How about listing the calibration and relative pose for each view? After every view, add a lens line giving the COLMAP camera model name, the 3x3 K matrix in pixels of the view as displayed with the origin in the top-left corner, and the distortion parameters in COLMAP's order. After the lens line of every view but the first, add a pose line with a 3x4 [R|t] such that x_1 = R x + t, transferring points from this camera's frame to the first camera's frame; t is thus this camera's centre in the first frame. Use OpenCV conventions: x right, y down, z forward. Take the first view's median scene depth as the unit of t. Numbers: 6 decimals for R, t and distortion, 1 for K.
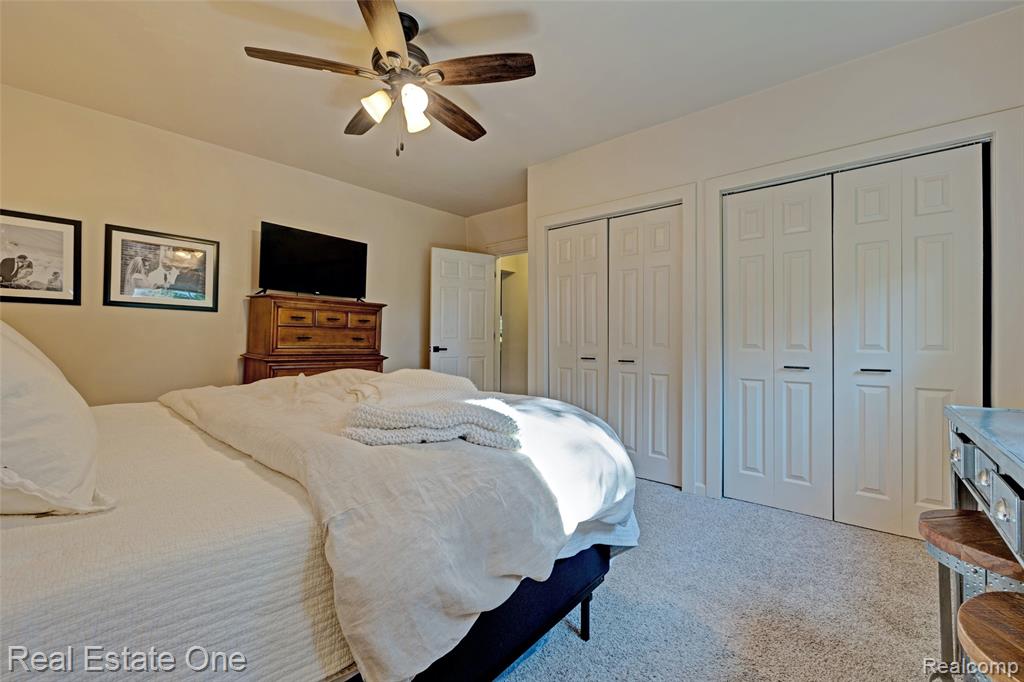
lens RADIAL K [[428.6, 0, 512.0], [0, 428.6, 341.0], [0, 0, 1]] dist [-0.002494, 0.000026]
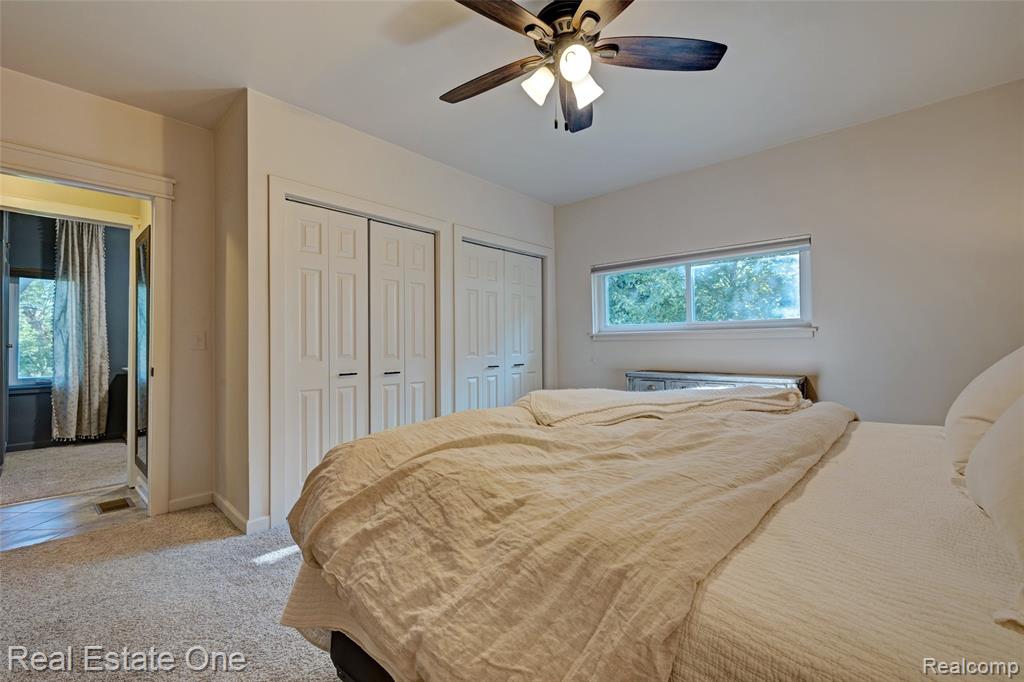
lens RADIAL K [[428.6, 0, 512.0], [0, 428.6, 341.0], [0, 0, 1]] dist [-0.002494, 0.000026]
pose [[0.040443, 0.007623, 0.999153, -0.720330], [0.006523, 0.999948, -0.007893, -0.015963], [-0.999161, 0.006837, 0.040391, 0.701182]]
